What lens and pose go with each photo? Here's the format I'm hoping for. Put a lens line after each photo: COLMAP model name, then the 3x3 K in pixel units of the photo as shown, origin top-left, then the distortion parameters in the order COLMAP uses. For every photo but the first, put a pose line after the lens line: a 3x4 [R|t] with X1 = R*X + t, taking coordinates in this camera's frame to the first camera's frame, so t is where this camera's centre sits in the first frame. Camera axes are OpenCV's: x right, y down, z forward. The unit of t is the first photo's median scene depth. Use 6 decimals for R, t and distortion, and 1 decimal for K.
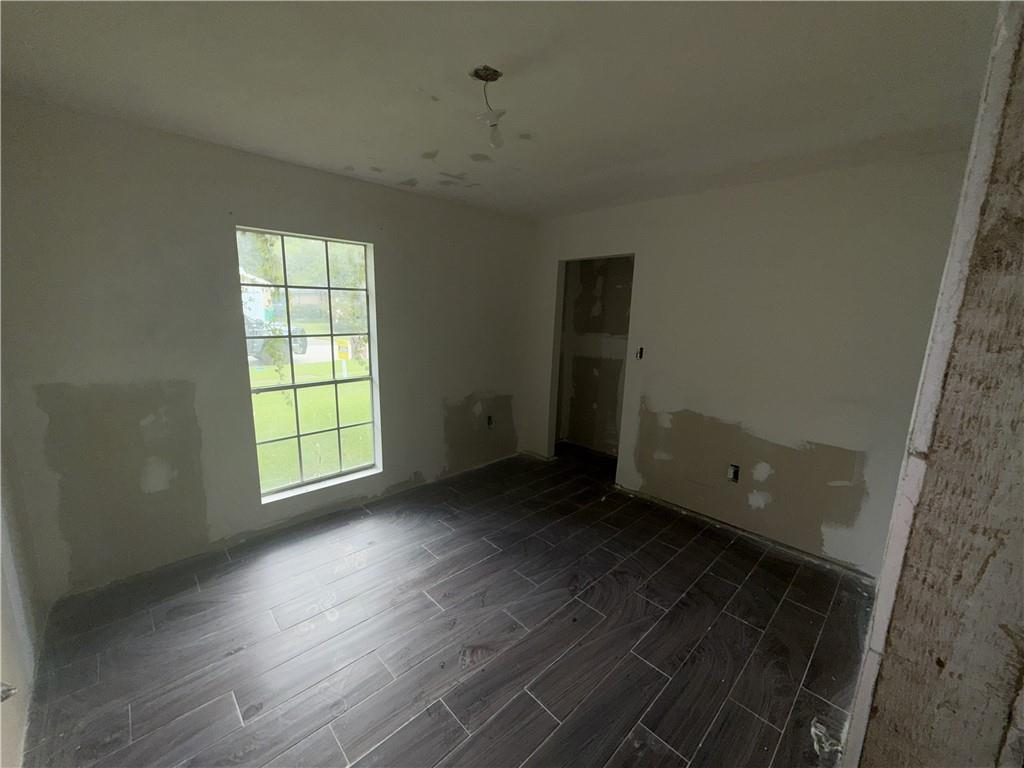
lens RADIAL K [[409.5, 0, 512.2], [0, 409.5, 383.3], [0, 0, 1]] dist [-0.000760, 0.000506]
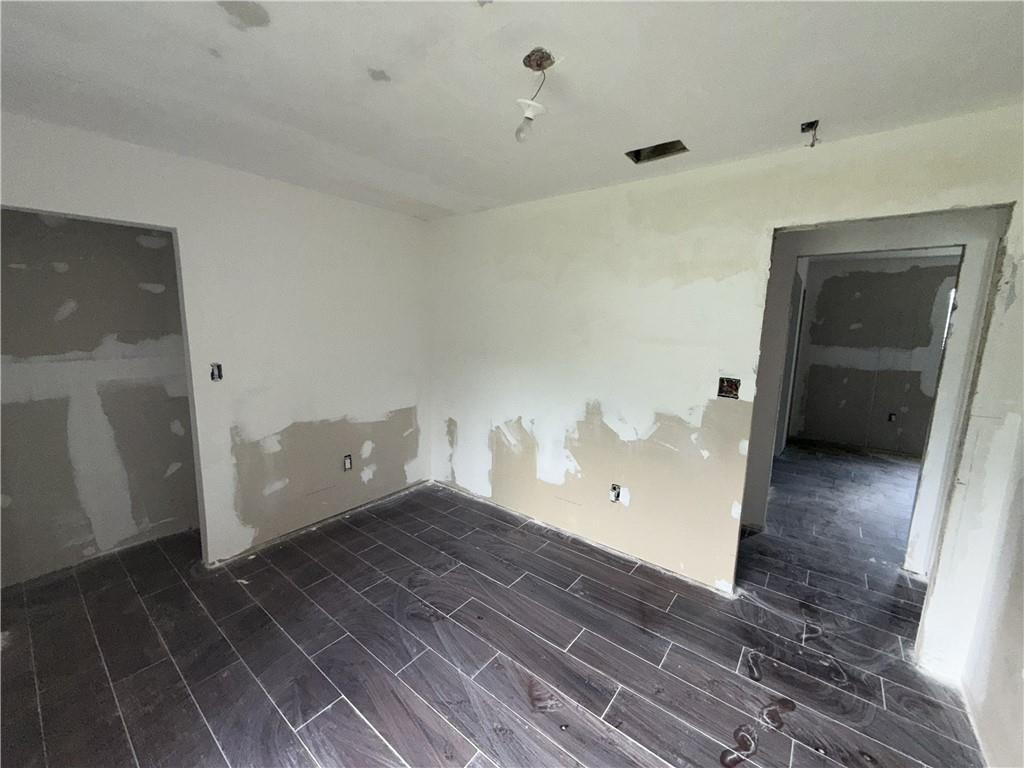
lens RADIAL K [[409.5, 0, 506.4], [0, 409.5, 384.7], [0, 0, 1]] dist [-0.000760, 0.000506]
pose [[-0.128240, -0.187590, 0.973840, -0.533641], [0.157957, 0.965550, 0.206794, -0.138752], [-0.979083, 0.180344, -0.094191, 0.653018]]
